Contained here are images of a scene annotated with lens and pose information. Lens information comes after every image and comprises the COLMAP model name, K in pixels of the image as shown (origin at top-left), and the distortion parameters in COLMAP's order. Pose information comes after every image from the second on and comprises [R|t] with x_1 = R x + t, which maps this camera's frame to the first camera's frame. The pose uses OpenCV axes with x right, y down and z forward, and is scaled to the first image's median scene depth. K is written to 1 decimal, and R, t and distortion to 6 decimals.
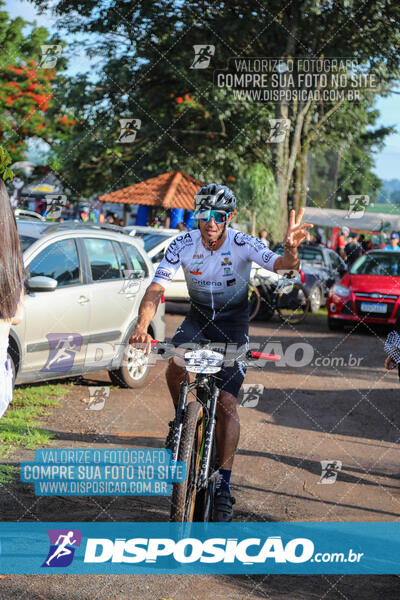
lens RADIAL K [[1442.9, 0, 199.6], [0, 1442.9, 297.1], [0, 0, 1]] dist [0.772020, 0.000000]
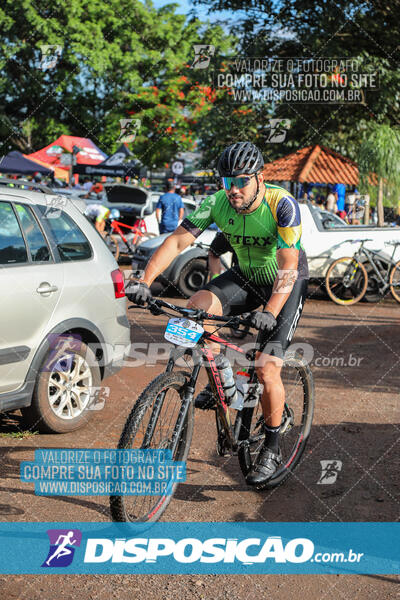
lens RADIAL K [[1300.5, 0, 164.2], [0, 1300.5, 311.2], [0, 0, 1]] dist [0.500223, 0.000000]
pose [[0.987418, -0.019455, -0.156930, 0.085595], [0.024071, 0.999330, 0.027566, -0.005669], [0.156289, -0.030997, 0.987225, 0.411836]]
